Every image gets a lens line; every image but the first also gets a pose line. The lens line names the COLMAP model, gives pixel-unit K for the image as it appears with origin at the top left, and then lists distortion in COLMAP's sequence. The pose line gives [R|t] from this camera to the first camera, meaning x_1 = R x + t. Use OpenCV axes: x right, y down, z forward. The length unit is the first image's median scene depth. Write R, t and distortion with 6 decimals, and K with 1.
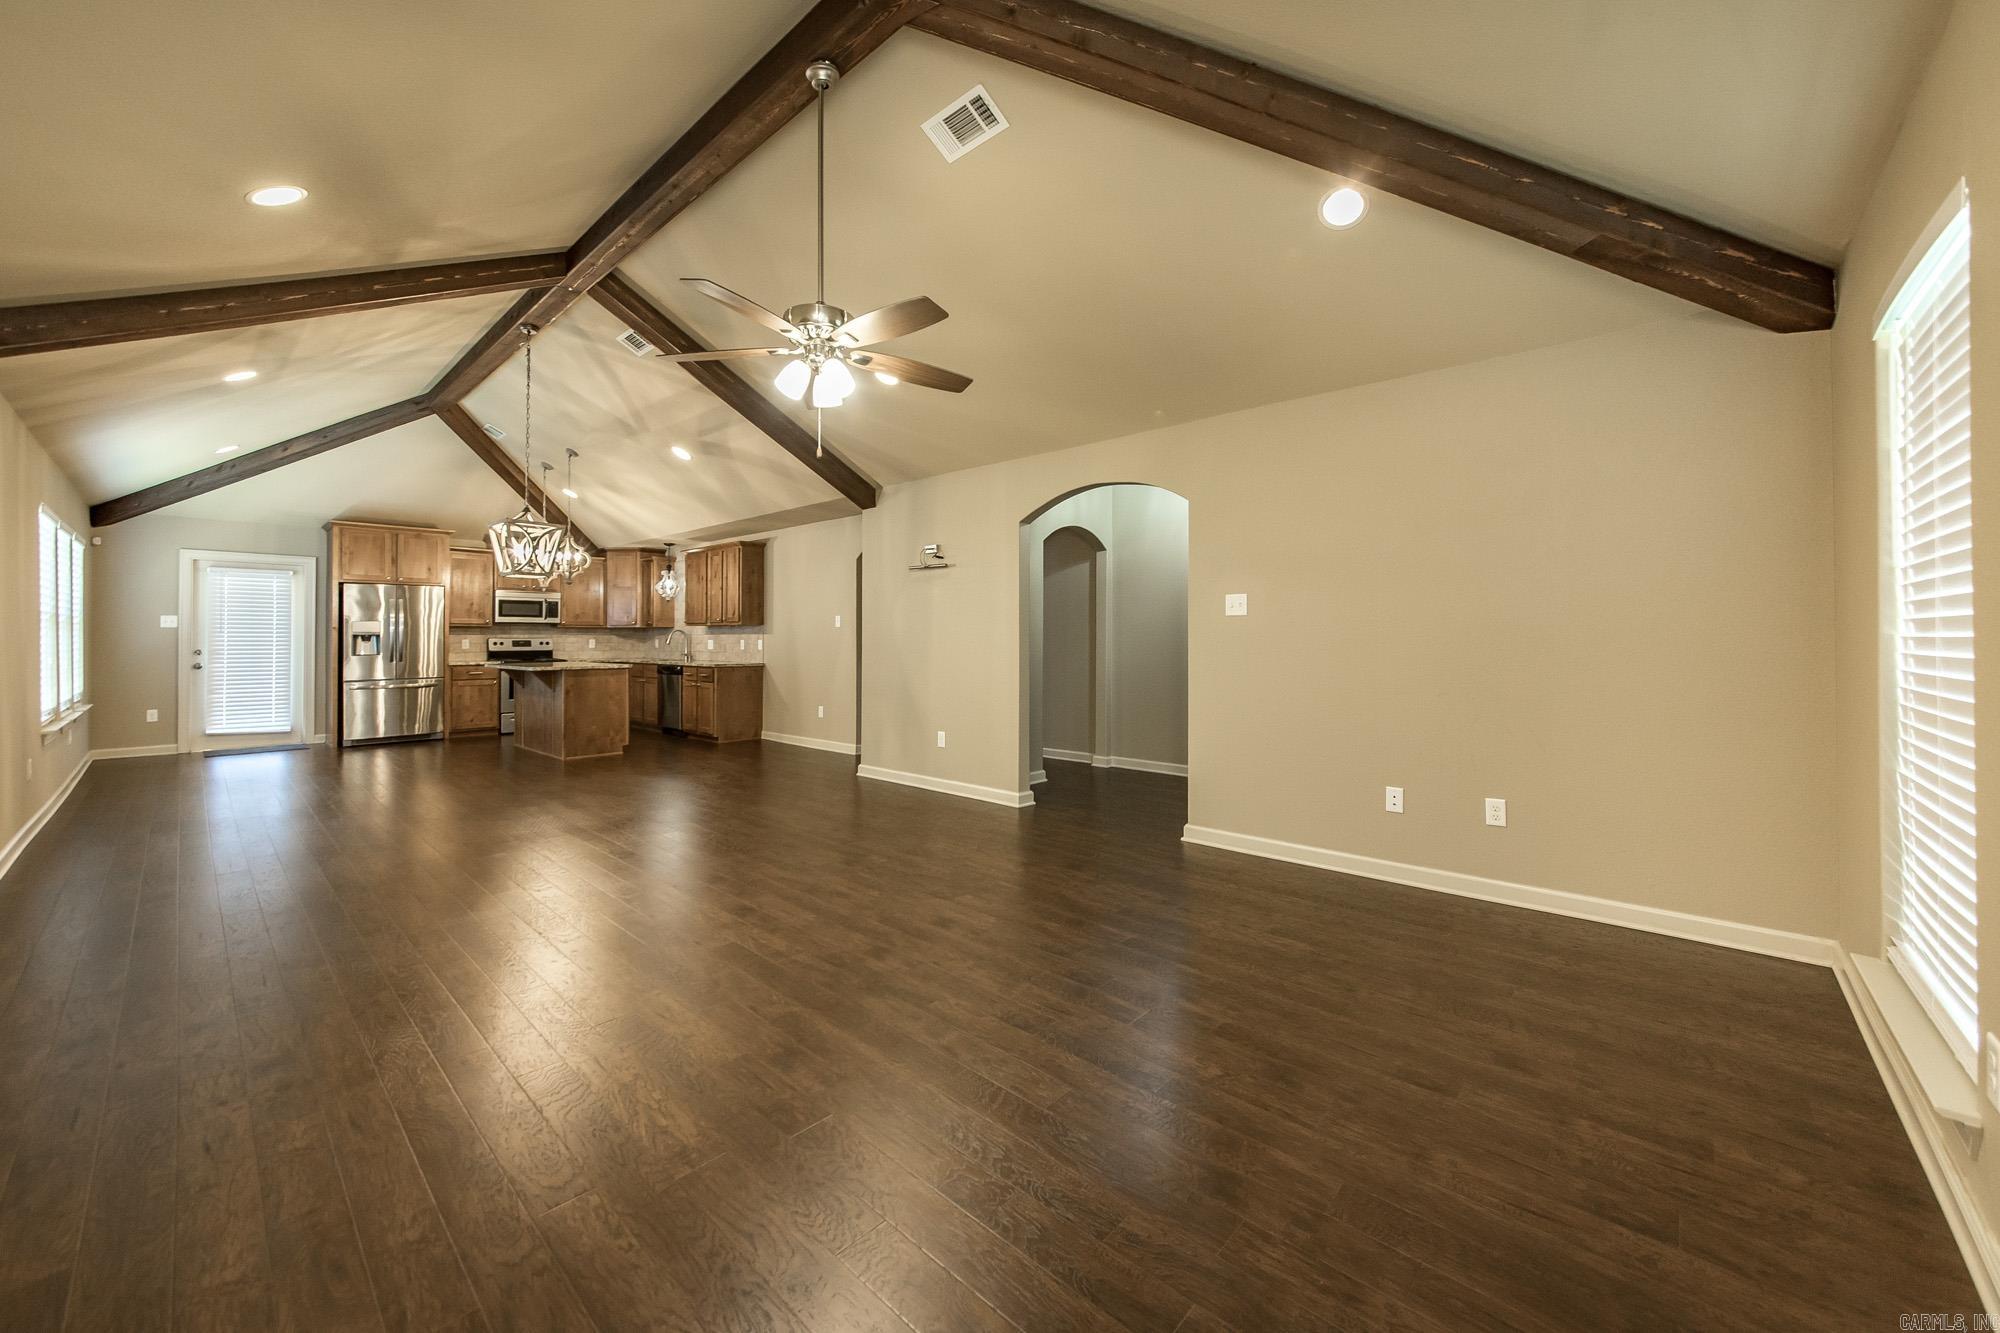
lens RADIAL K [[749.4, 0, 951.5], [0, 749.4, 629.3], [0, 0, 1]] dist [-0.011330, -0.000220]
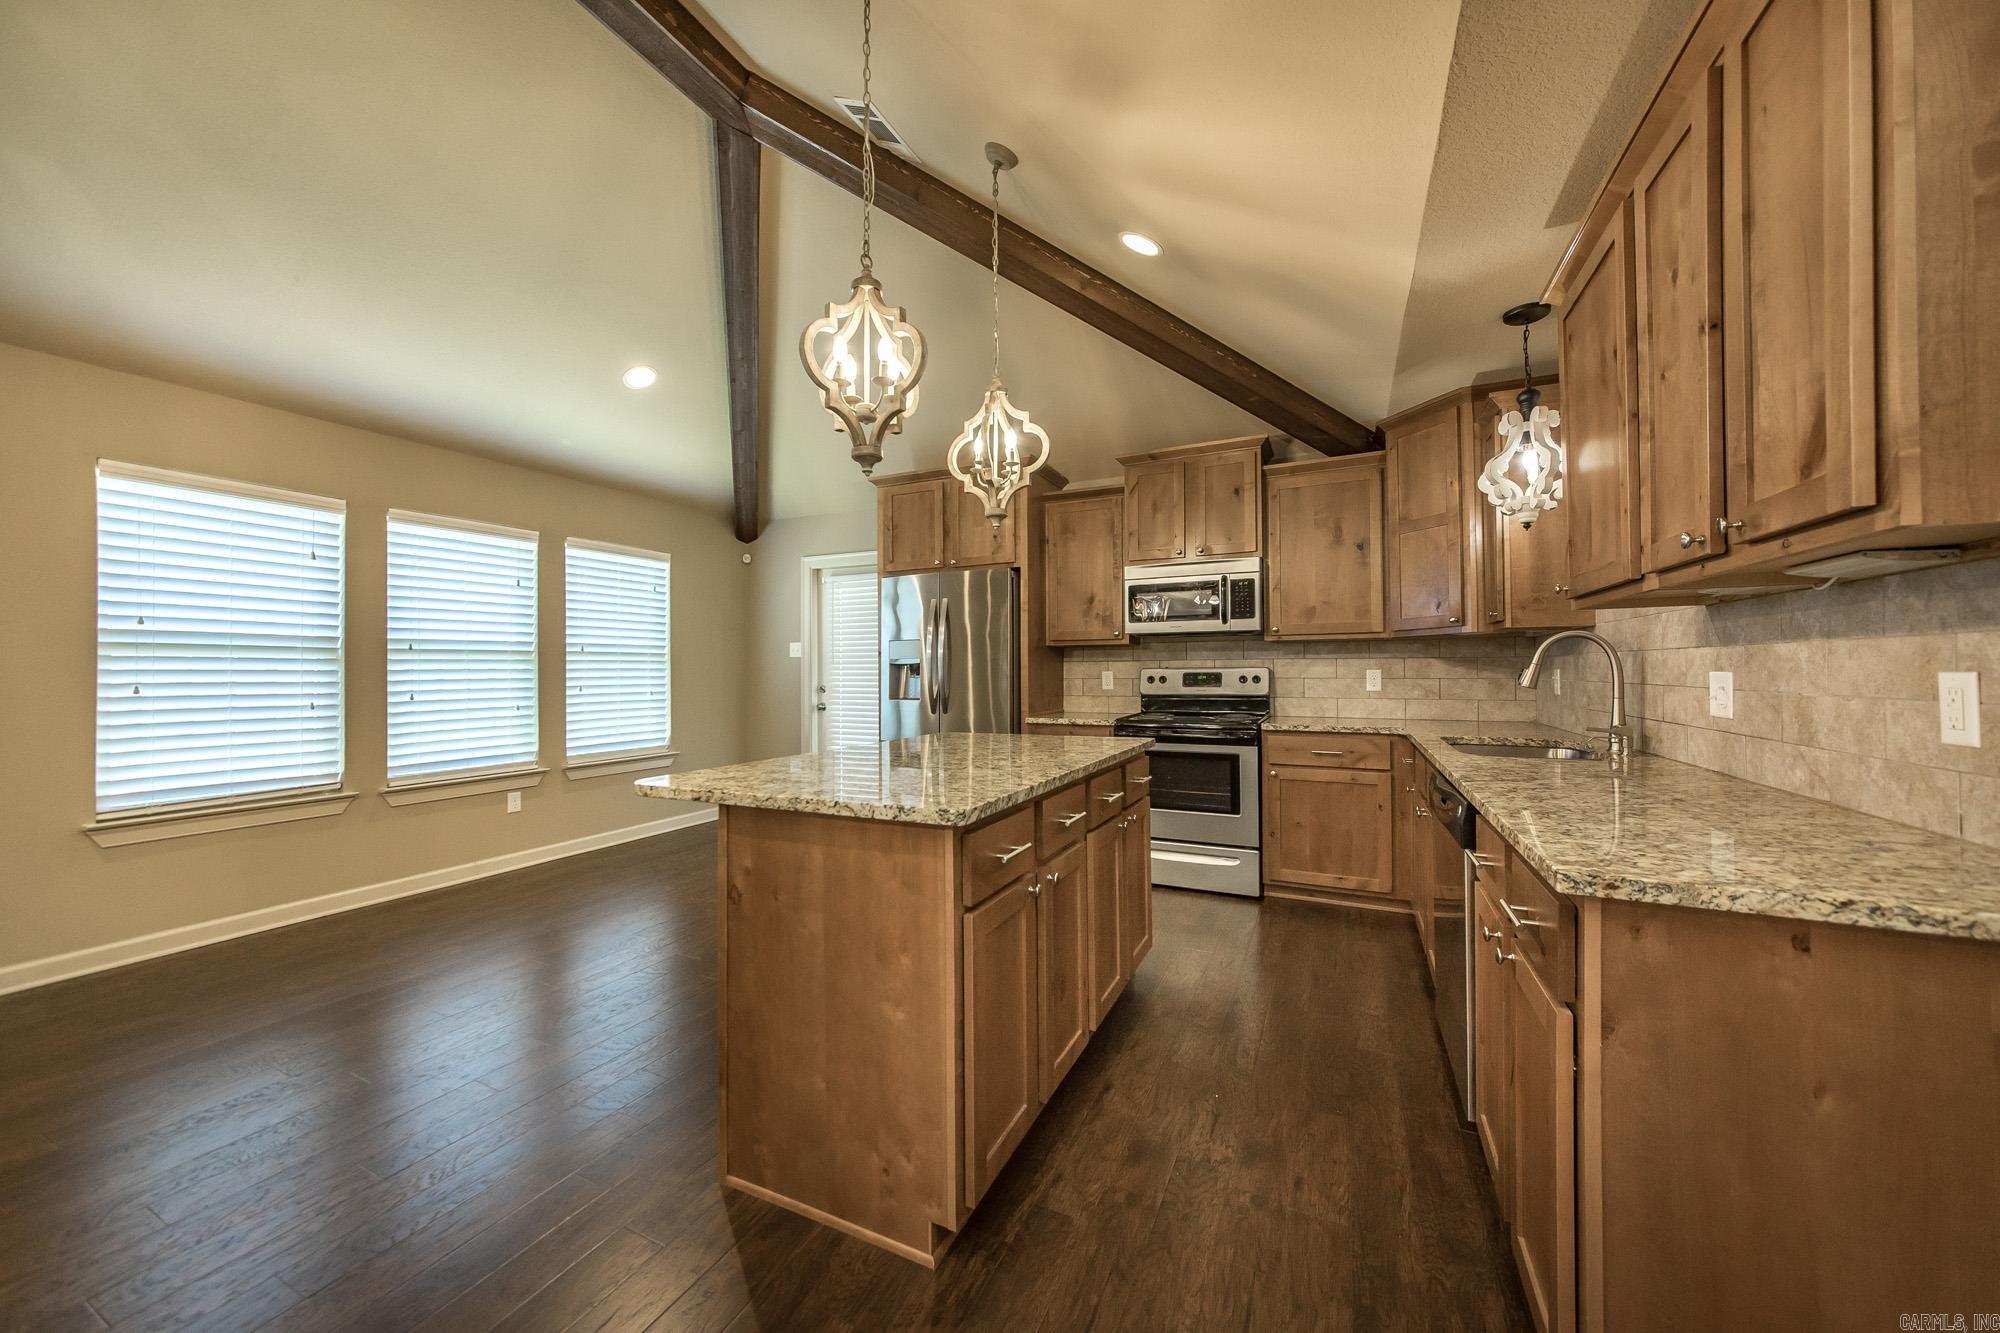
lens RADIAL K [[718.9, 0, 990.2], [0, 718.9, 657.8], [0, 0, 1]] dist [-0.007871, 0.001627]
pose [[0.305671, -0.017795, -0.951971, -0.235250], [0.017749, 0.999758, -0.012989, 0.010966], [0.951972, -0.012926, 0.305913, 0.883204]]
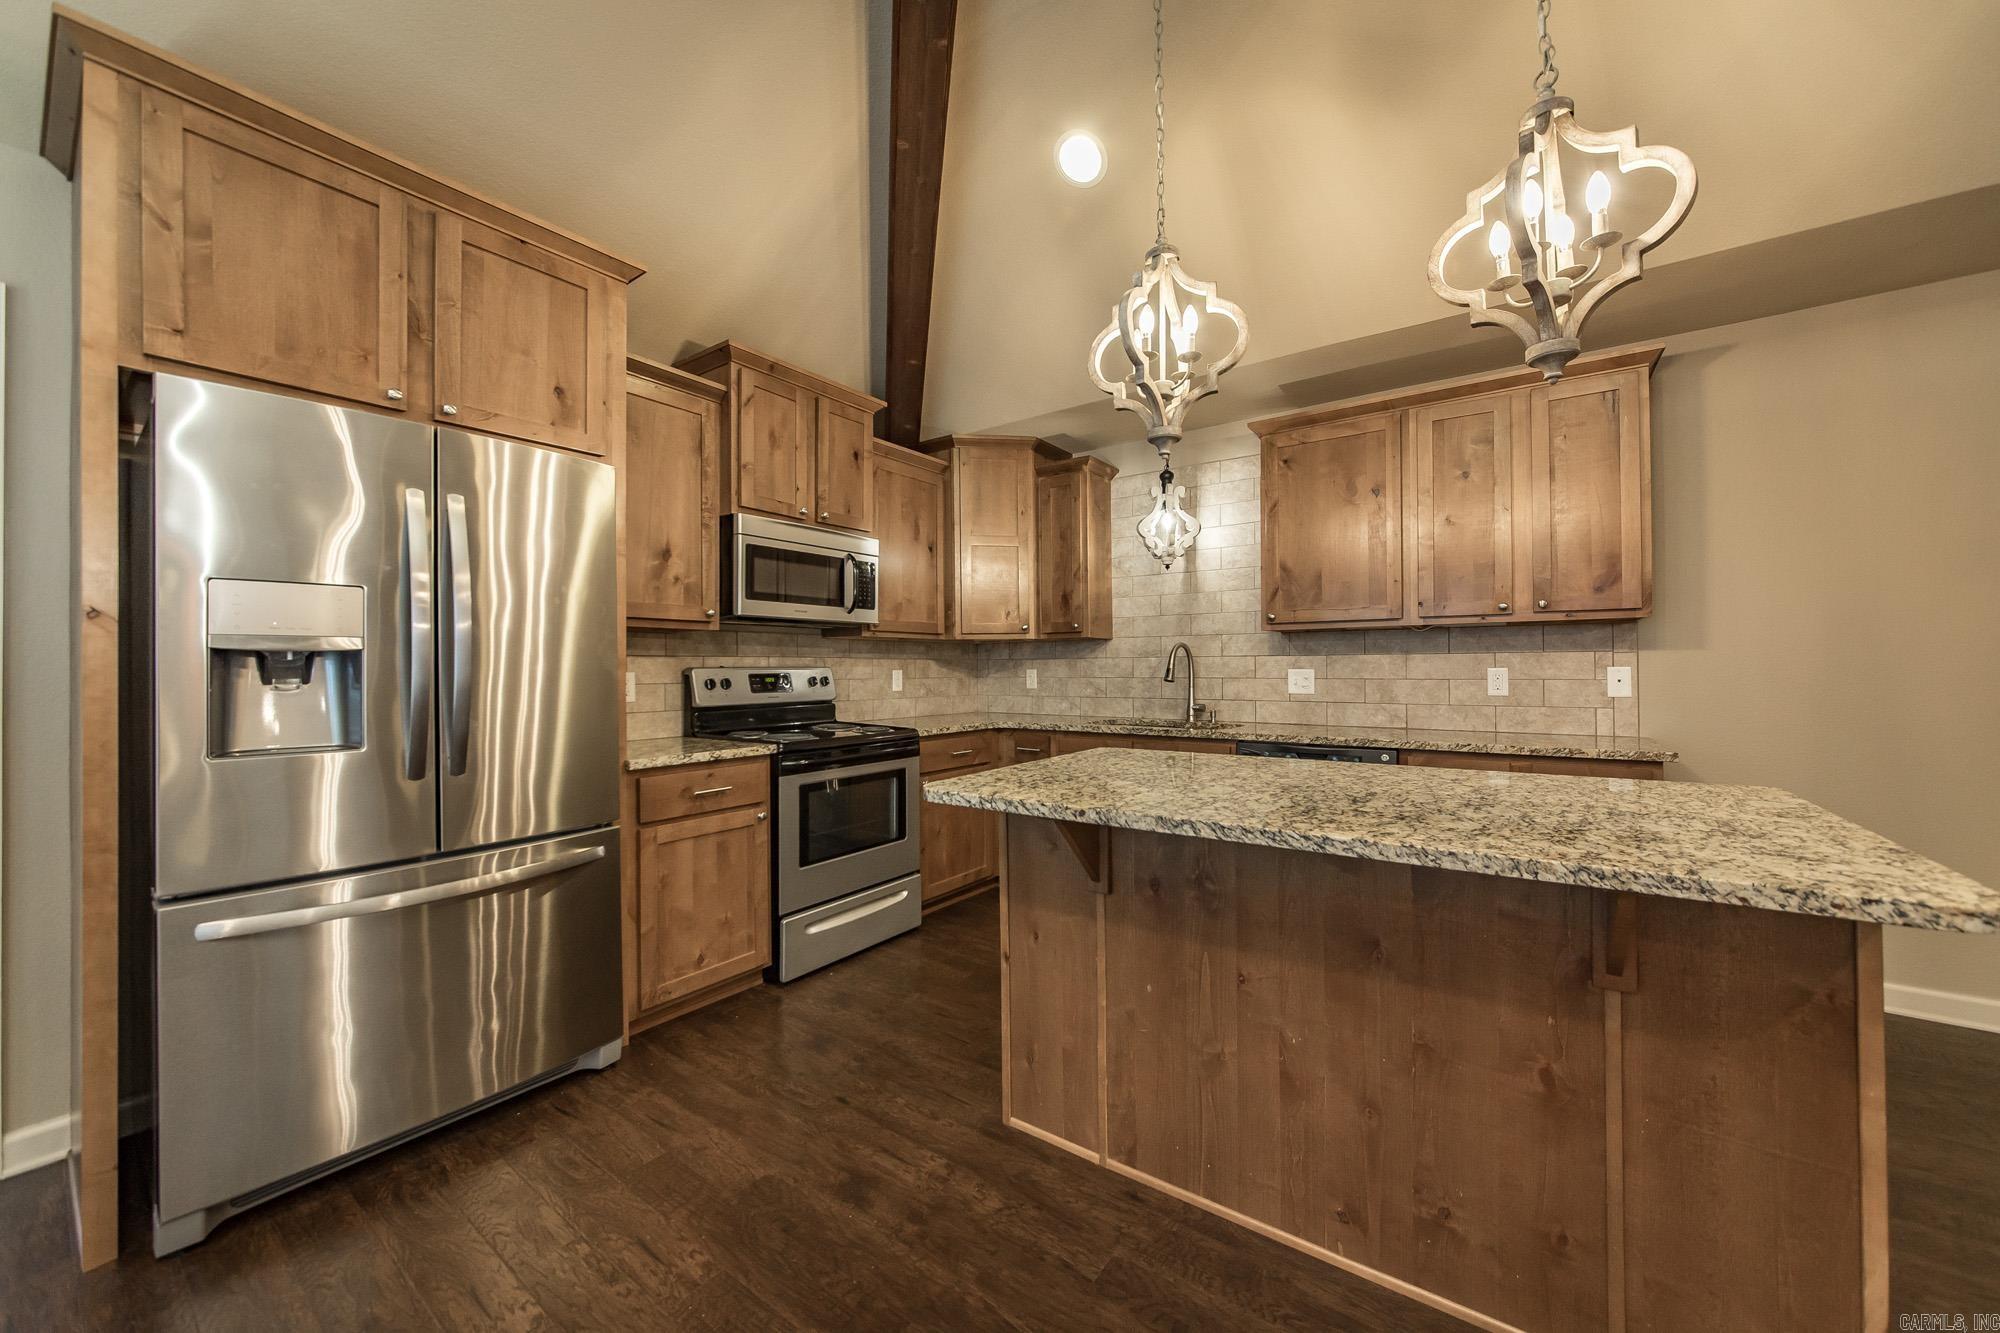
lens RADIAL K [[718.9, 0, 973.2], [0, 718.9, 665.5], [0, 0, 1]] dist [-0.007871, 0.001627]
pose [[0.992859, -0.004344, 0.119216, -0.619819], [0.003303, 0.999955, 0.008931, 0.009919], [-0.119249, -0.008473, 0.992828, 0.779865]]
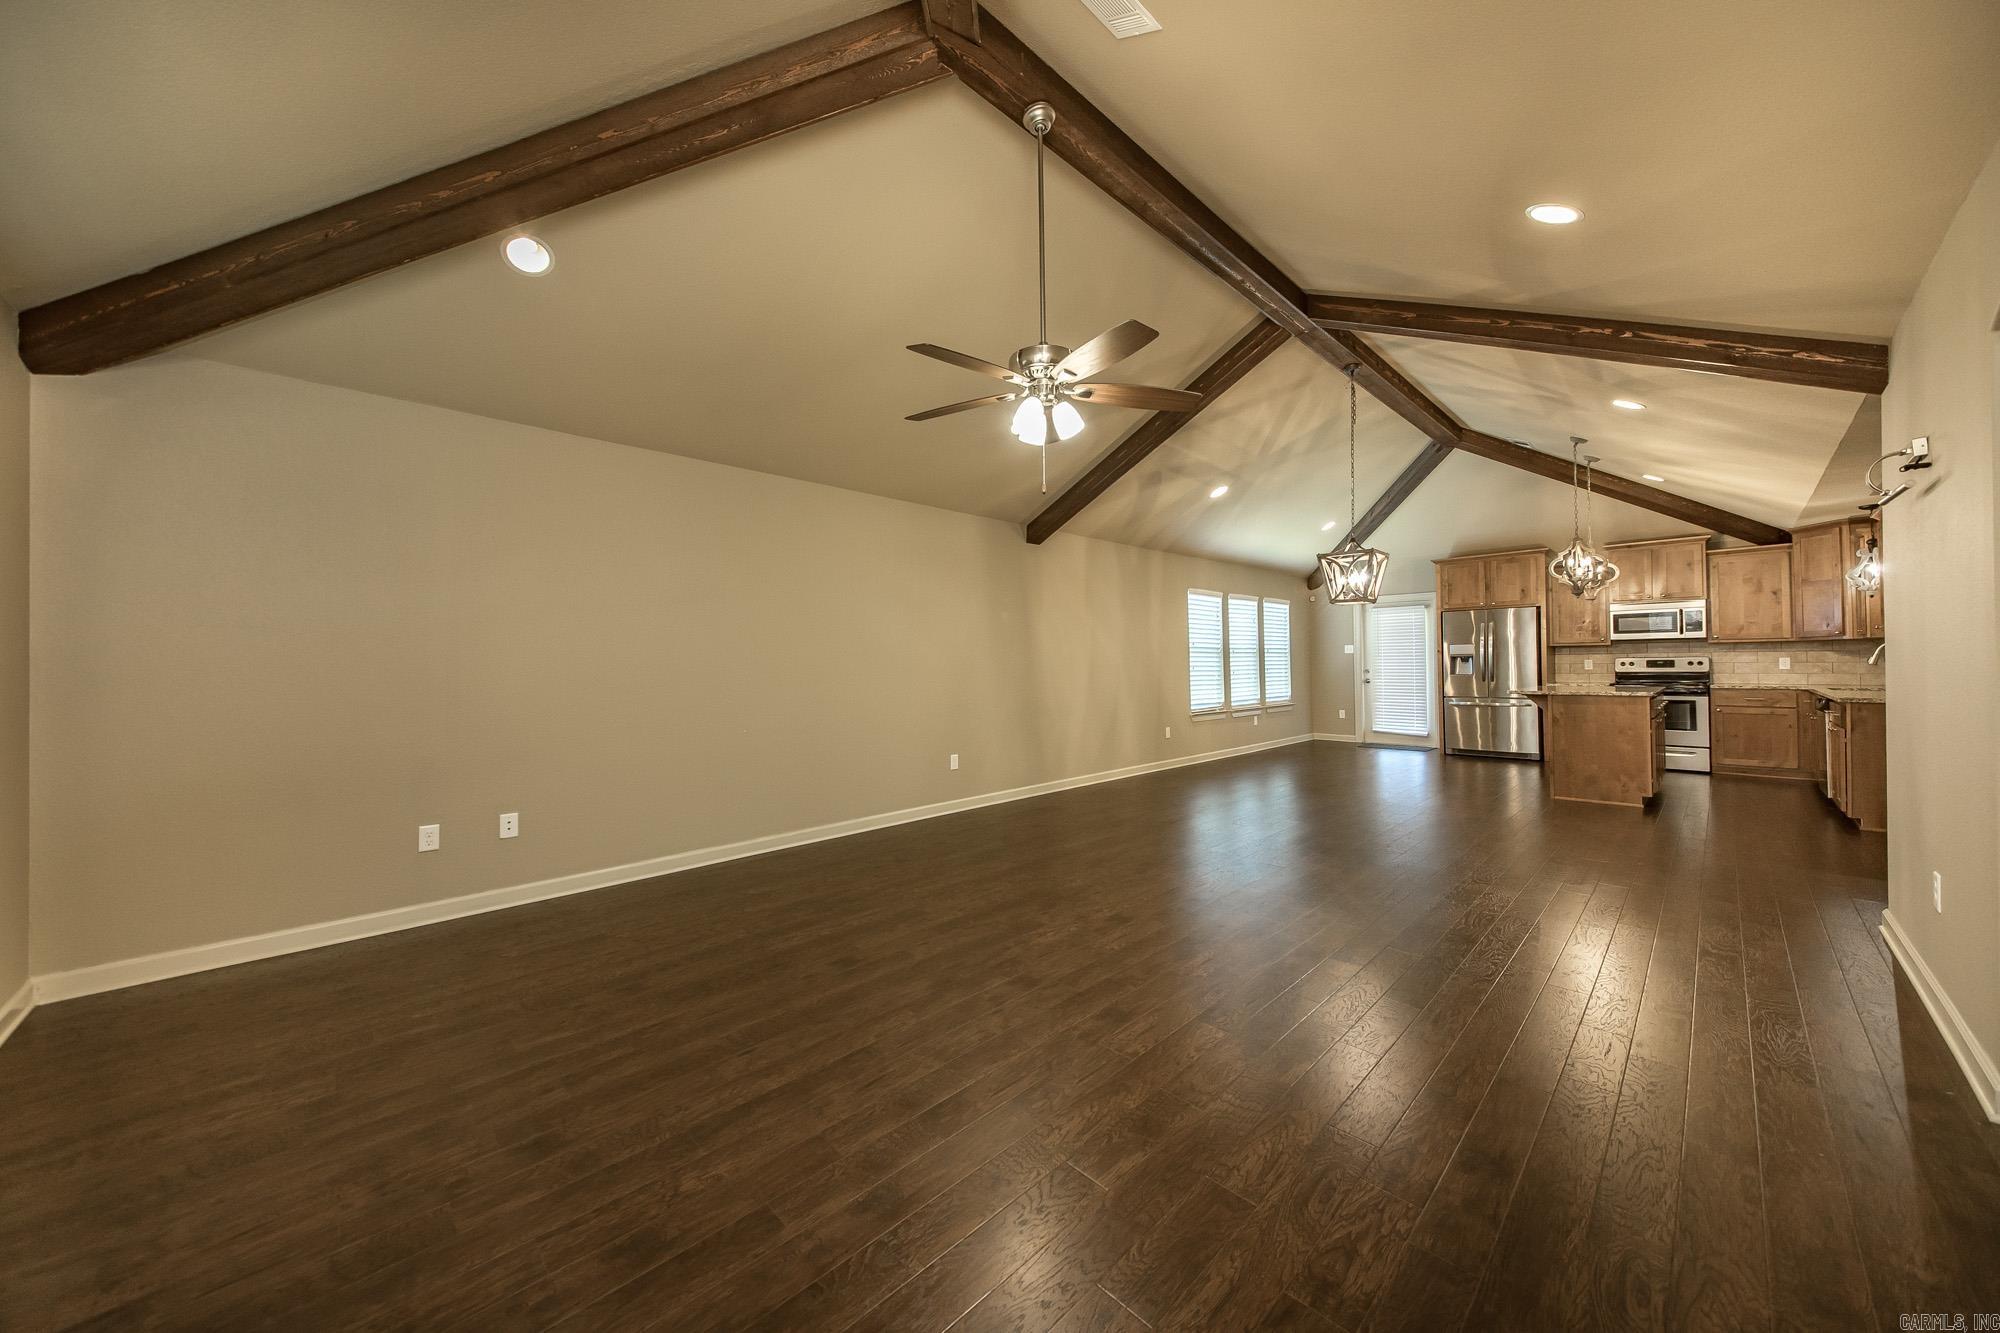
lens RADIAL K [[703.5, 0, 1017.2], [0, 703.5, 651.0], [0, 0, 1]] dist [0.018148, -0.000974]
pose [[-0.015699, -0.020371, -0.999669, 0.284710], [0.023931, 0.999498, -0.020743, 0.004796], [0.999590, -0.024249, -0.015203, 0.342254]]
